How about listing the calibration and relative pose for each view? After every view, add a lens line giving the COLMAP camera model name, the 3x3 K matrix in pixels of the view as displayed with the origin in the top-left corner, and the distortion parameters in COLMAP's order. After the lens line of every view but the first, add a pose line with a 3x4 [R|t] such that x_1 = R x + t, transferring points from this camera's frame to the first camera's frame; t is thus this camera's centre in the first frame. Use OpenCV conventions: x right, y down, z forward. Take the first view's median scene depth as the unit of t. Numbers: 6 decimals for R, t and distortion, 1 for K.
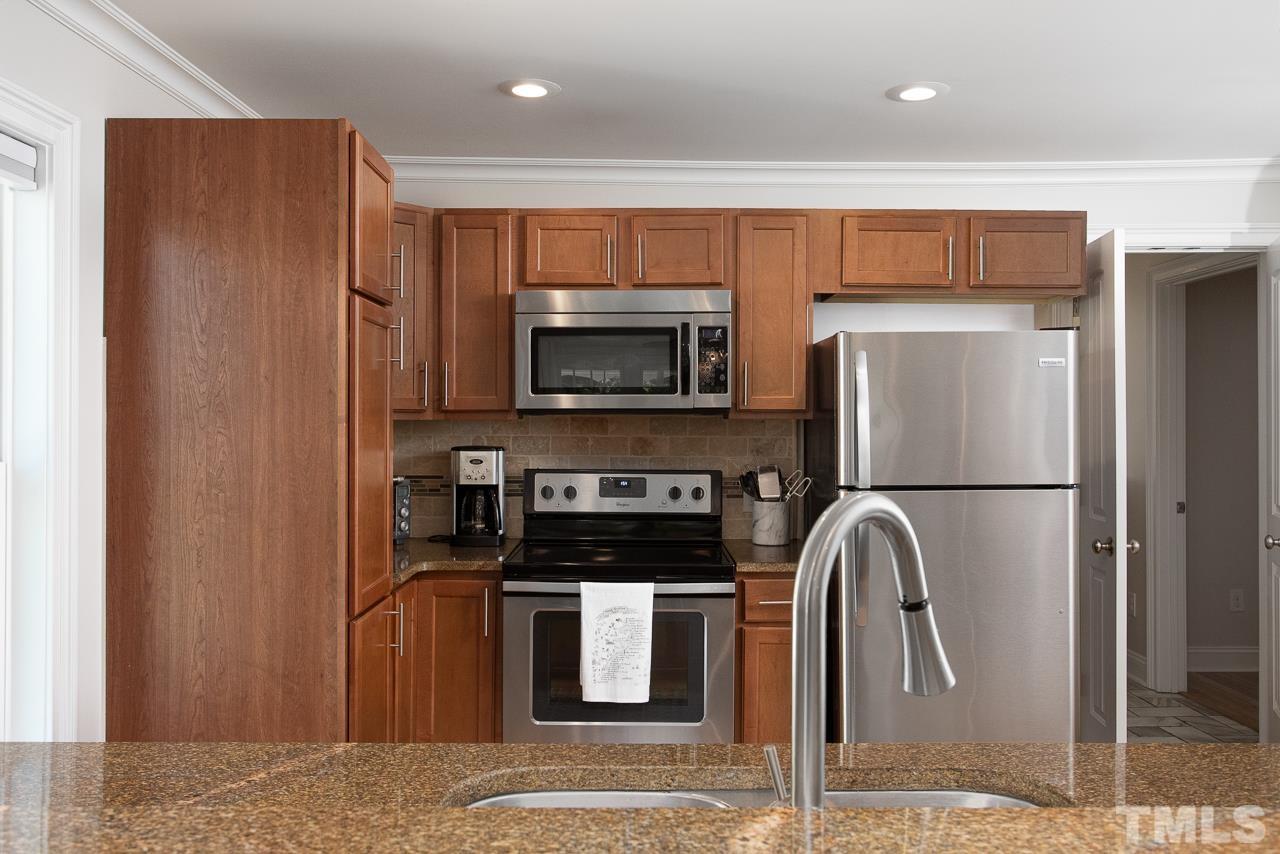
lens RADIAL K [[994.6, 0, 650.6], [0, 994.6, 424.1], [0, 0, 1]] dist [-0.017301, -0.000579]
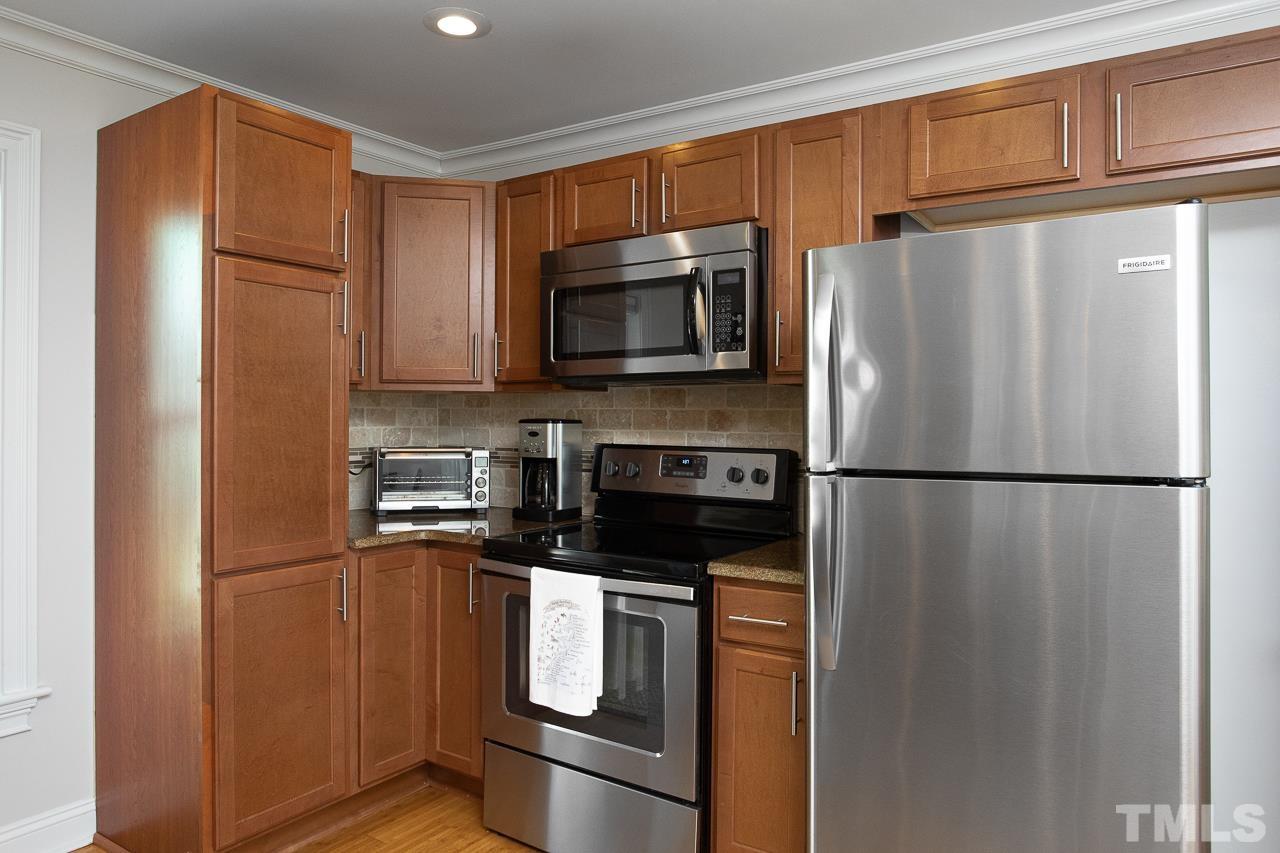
lens RADIAL K [[824.0, 0, 651.3], [0, 824.0, 422.5], [0, 0, 1]] dist [-0.049778, 0.007917]
pose [[0.833986, 0.002841, -0.551778, 0.379780], [-0.004306, 0.999990, -0.001359, 0.027914], [0.551769, 0.003509, 0.833990, 0.403320]]
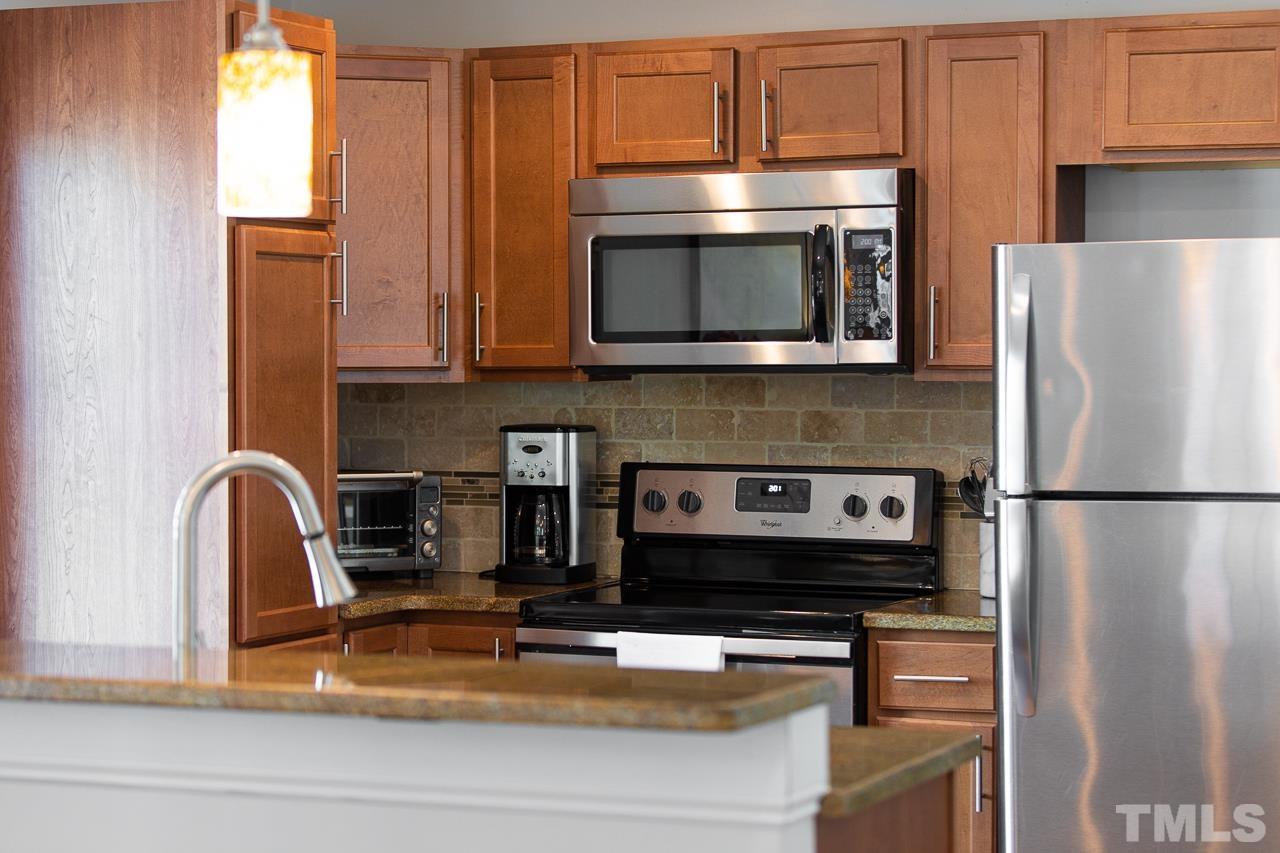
lens RADIAL K [[2981.6, 0, 641.0], [0, 2981.6, 413.9], [0, 0, 1]] dist [0.034285, 0.000000]
pose [[0.920359, 0.004834, -0.391044, 0.645497], [0.001599, 0.999869, 0.016123, -0.015253], [0.391071, -0.015464, 0.920231, -0.728659]]
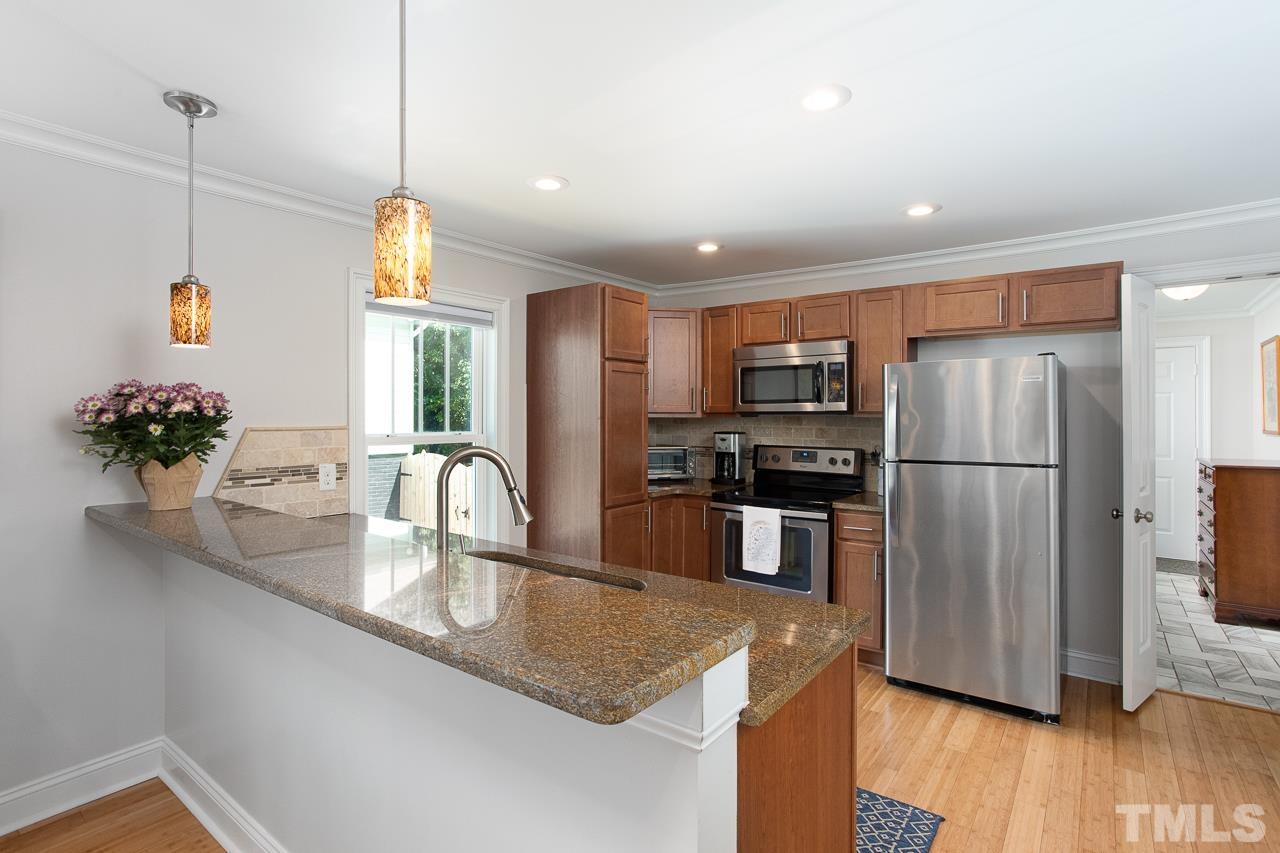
lens RADIAL K [[627.0, 0, 668.4], [0, 627.0, 416.2], [0, 0, 1]] dist [-0.025789, 0.008647]
pose [[0.813799, 0.000637, -0.581145, 0.447263], [-0.002350, 0.999995, -0.002194, -0.004200], [0.581141, 0.003151, 0.813797, -0.030256]]
